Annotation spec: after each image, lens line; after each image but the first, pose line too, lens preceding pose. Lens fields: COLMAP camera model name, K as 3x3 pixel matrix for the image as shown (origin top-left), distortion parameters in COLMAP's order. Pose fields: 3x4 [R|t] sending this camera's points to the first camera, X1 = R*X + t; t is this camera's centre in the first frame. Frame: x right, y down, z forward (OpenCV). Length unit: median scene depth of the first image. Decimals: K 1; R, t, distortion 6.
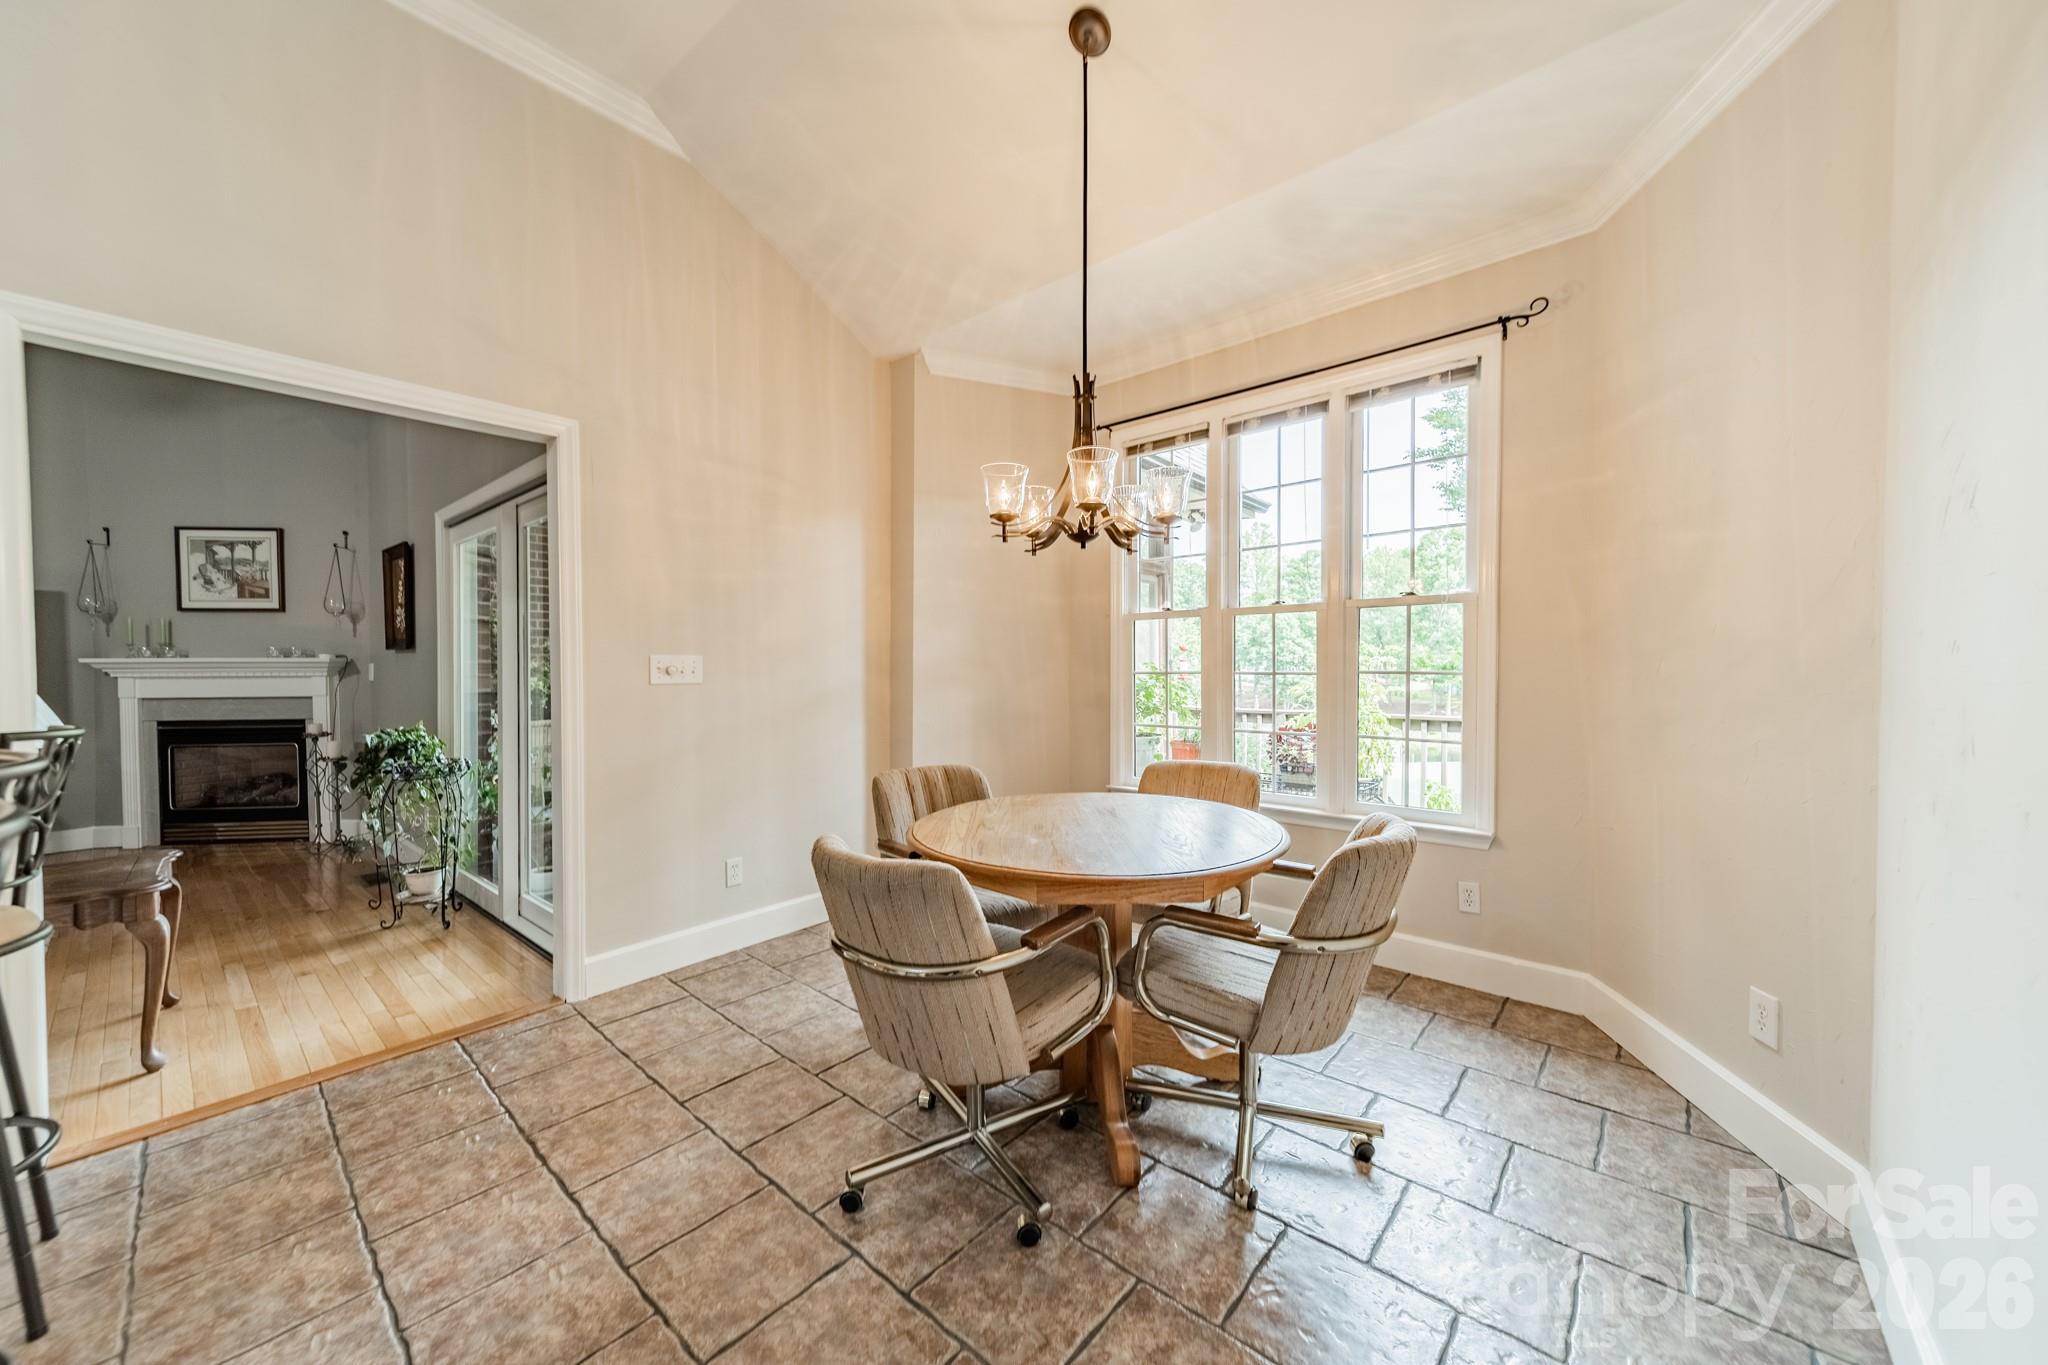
lens RADIAL K [[740.0, 0, 1033.8], [0, 740.0, 680.9], [0, 0, 1]] dist [0.009558, -0.000716]
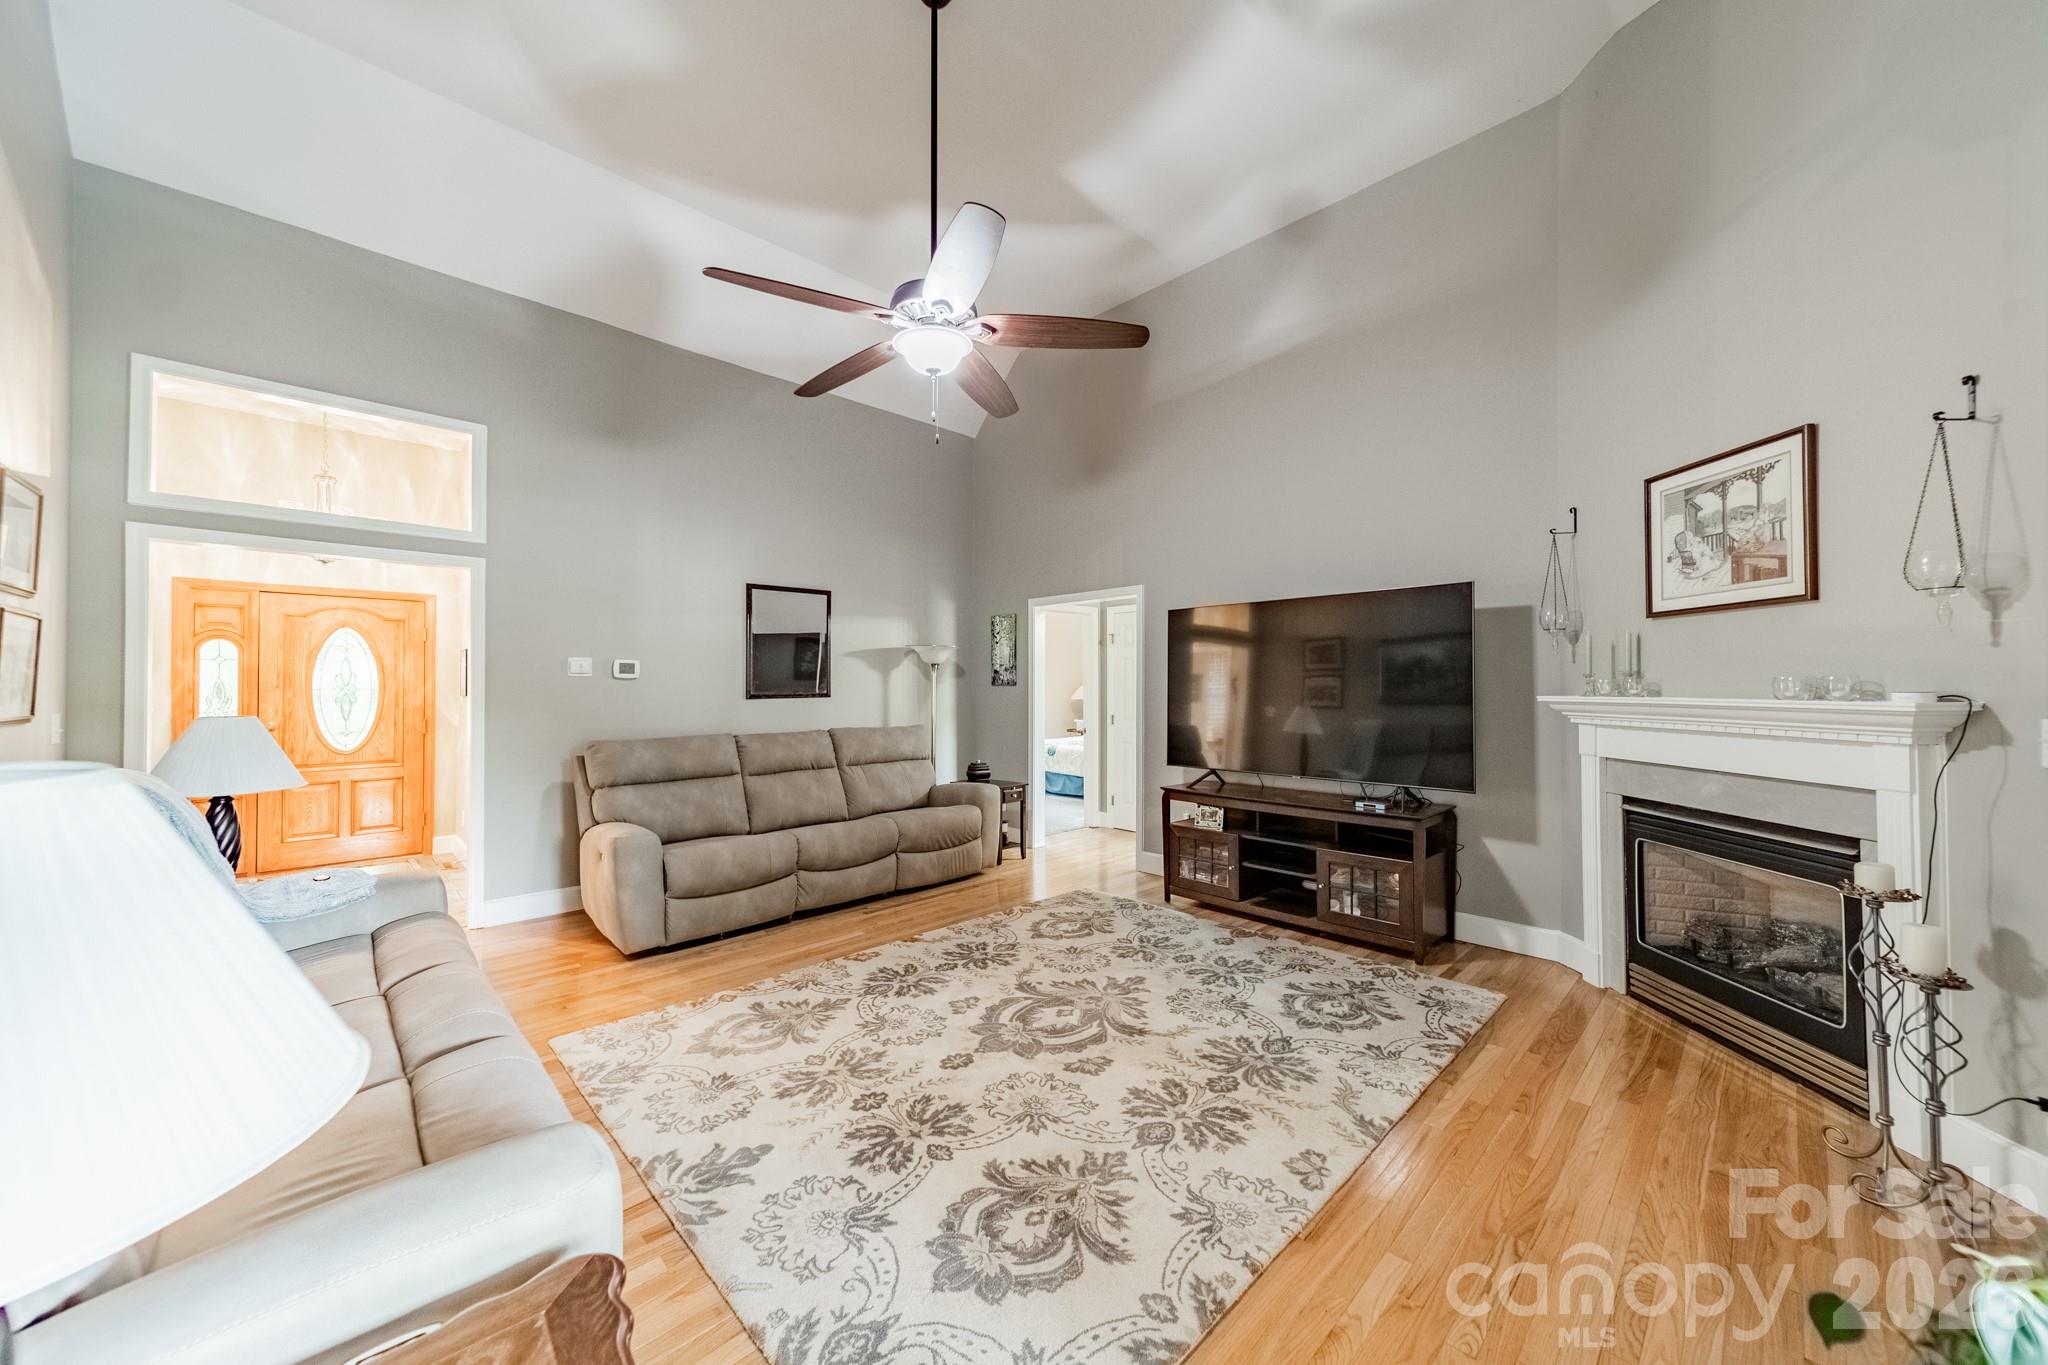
lens RADIAL K [[740.0, 0, 1033.4], [0, 740.0, 674.6], [0, 0, 1]] dist [0.009558, -0.000716]
pose [[-0.097390, -0.009381, -0.995202, -0.494522], [-0.014787, 0.999859, -0.007978, -0.035429], [0.995136, 0.013939, -0.097515, 0.562110]]
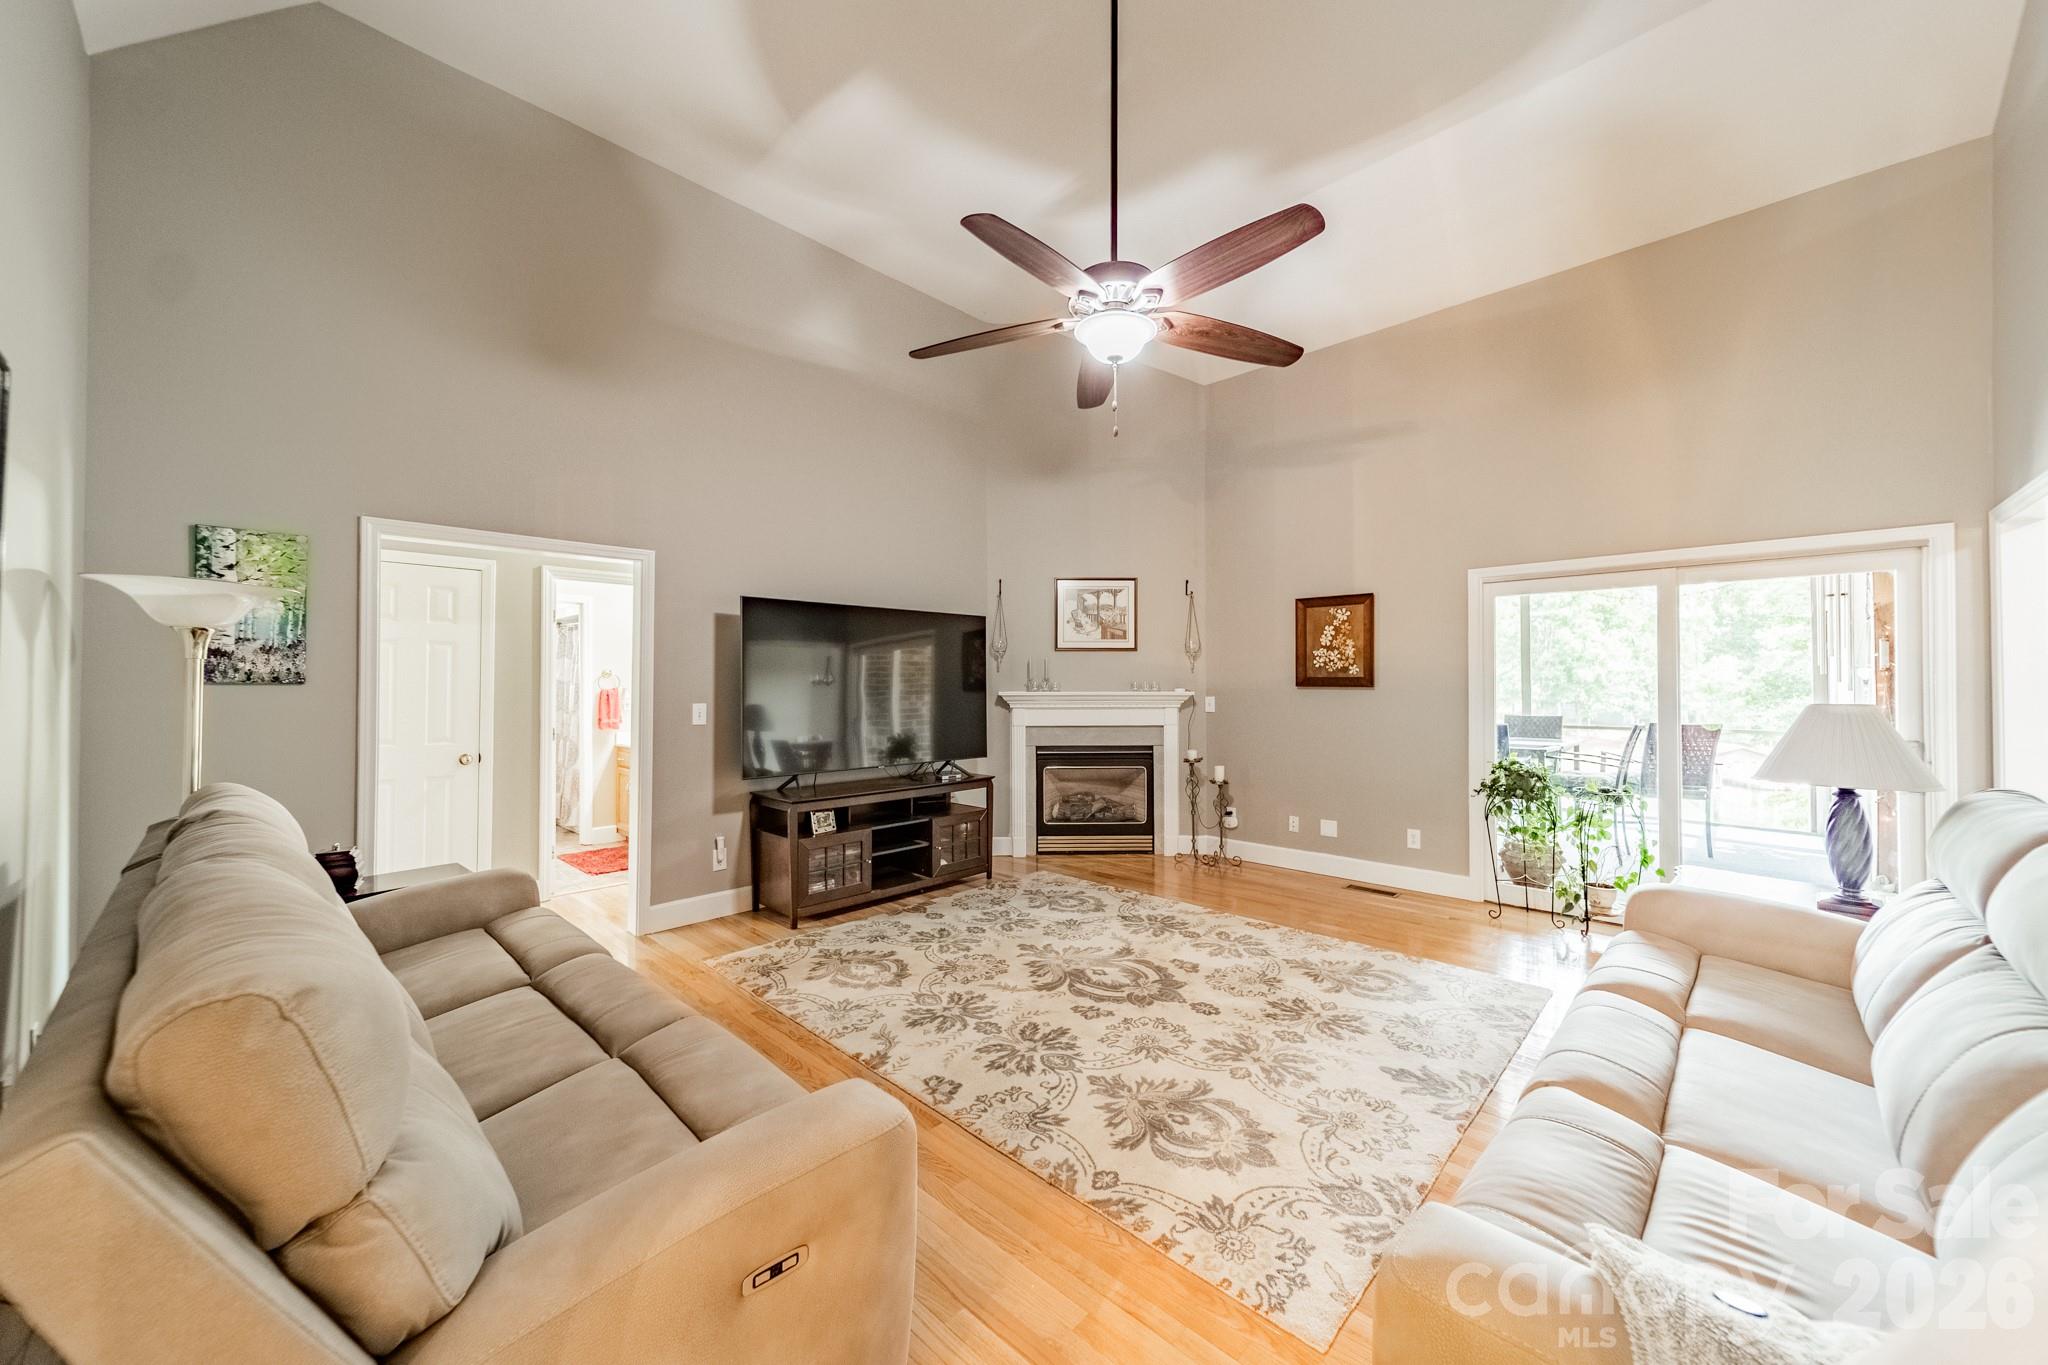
lens RADIAL K [[740.0, 0, 1032.6], [0, 740.0, 672.4], [0, 0, 1]] dist [0.009558, -0.000716]
pose [[0.997355, 0.004650, -0.072534, -1.088127], [-0.007212, 0.999358, -0.035105, -0.019132], [0.072325, 0.035536, 0.996748, -0.136908]]
